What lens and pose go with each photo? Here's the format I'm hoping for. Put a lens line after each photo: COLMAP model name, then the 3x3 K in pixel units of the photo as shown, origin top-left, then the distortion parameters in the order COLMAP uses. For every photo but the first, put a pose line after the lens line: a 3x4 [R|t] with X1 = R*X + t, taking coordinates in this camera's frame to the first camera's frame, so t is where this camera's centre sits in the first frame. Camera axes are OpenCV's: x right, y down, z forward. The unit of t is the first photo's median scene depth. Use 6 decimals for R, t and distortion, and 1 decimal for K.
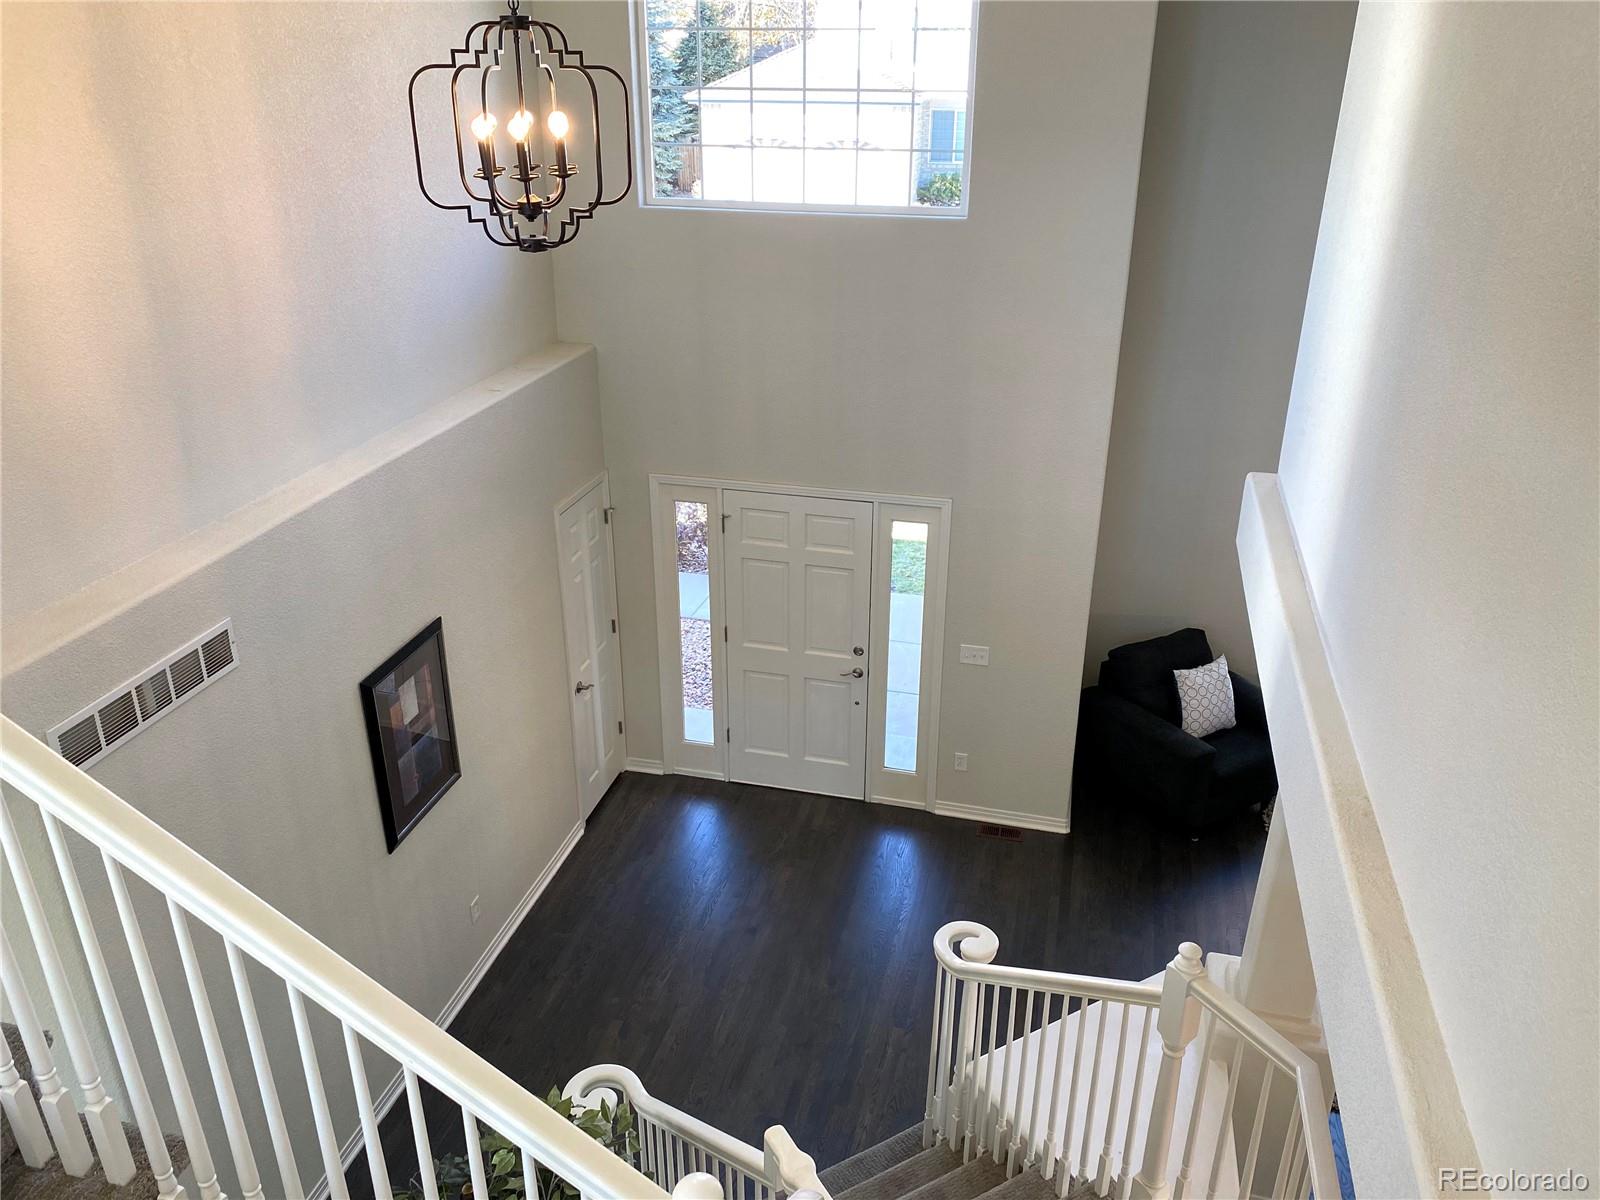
lens RADIAL K [[1203.2, 0, 800.0], [0, 1203.2, 600.0], [0, 0, 1]] dist [0.006354, -0.001965]
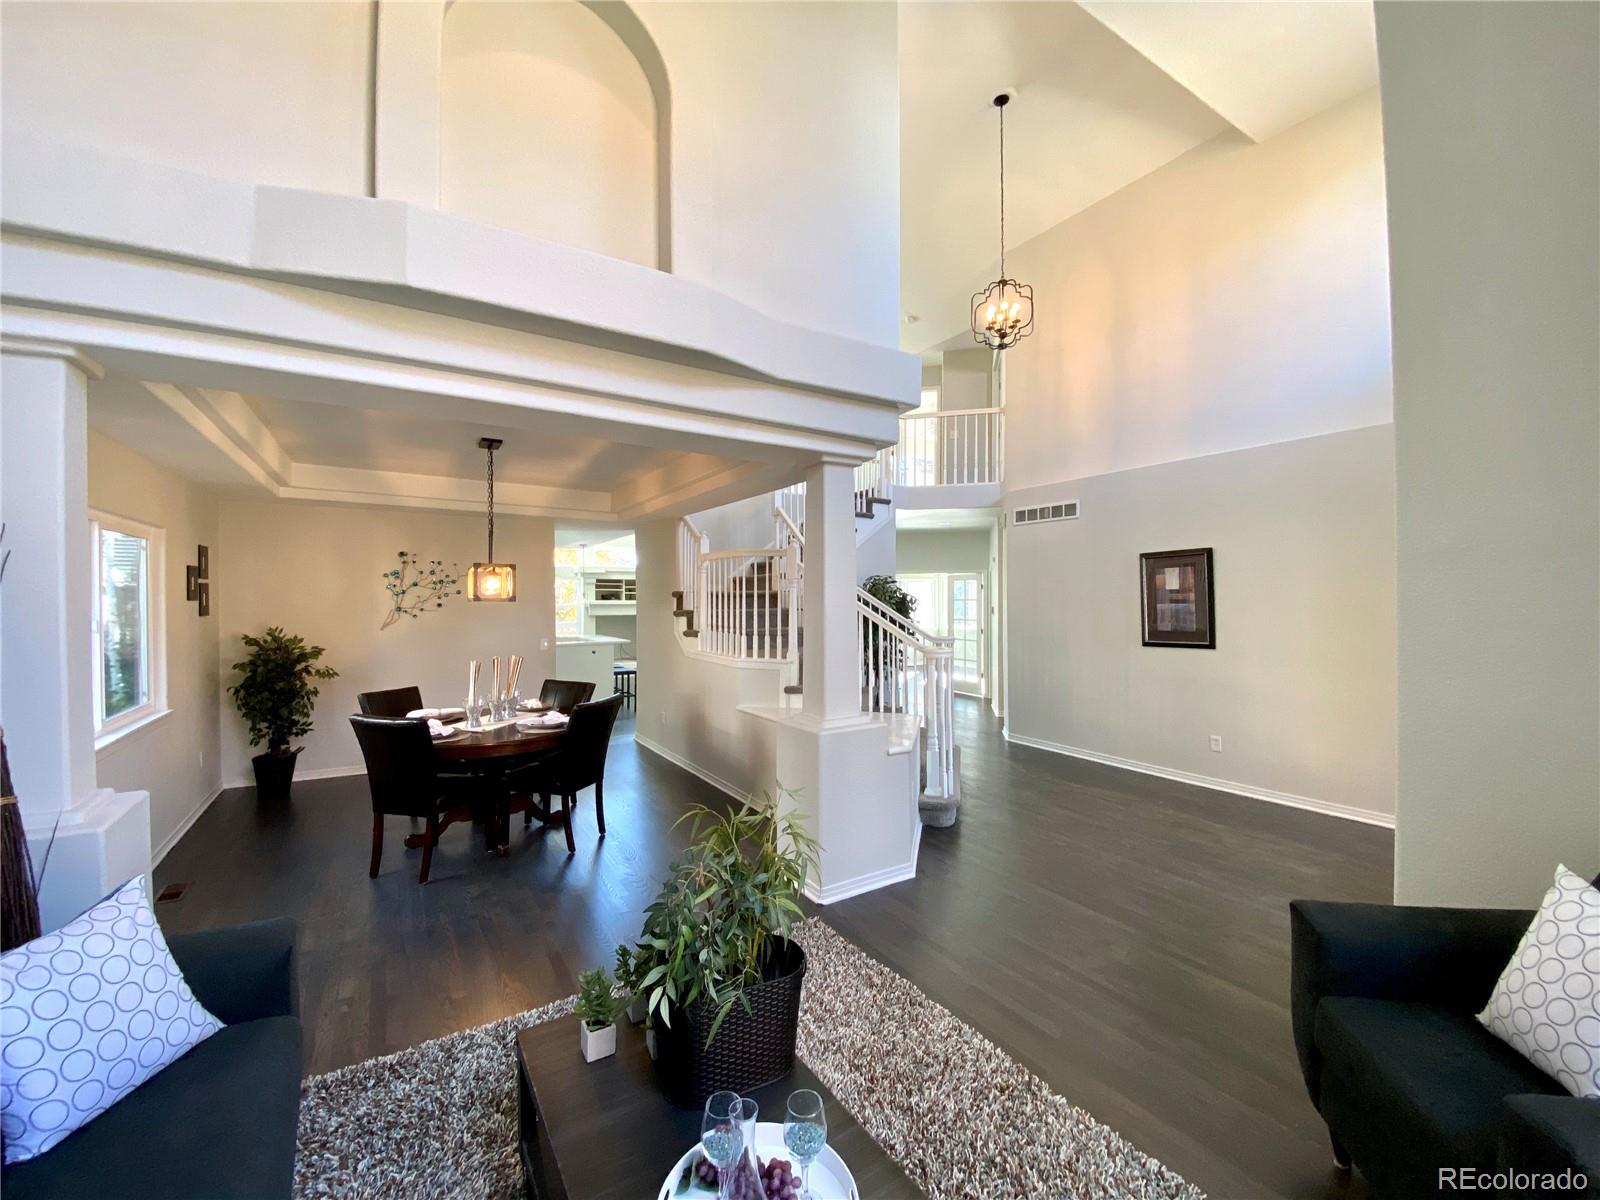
lens RADIAL K [[631.8, 0, 800.0], [0, 631.8, 600.0], [0, 0, 1]] dist [0.000016, -0.000002]
pose [[-0.683430, -0.001041, -0.730015, 1.108201], [-0.300223, 0.911920, 0.279765, 0.011746], [0.665424, 0.410367, -0.623546, 1.595898]]
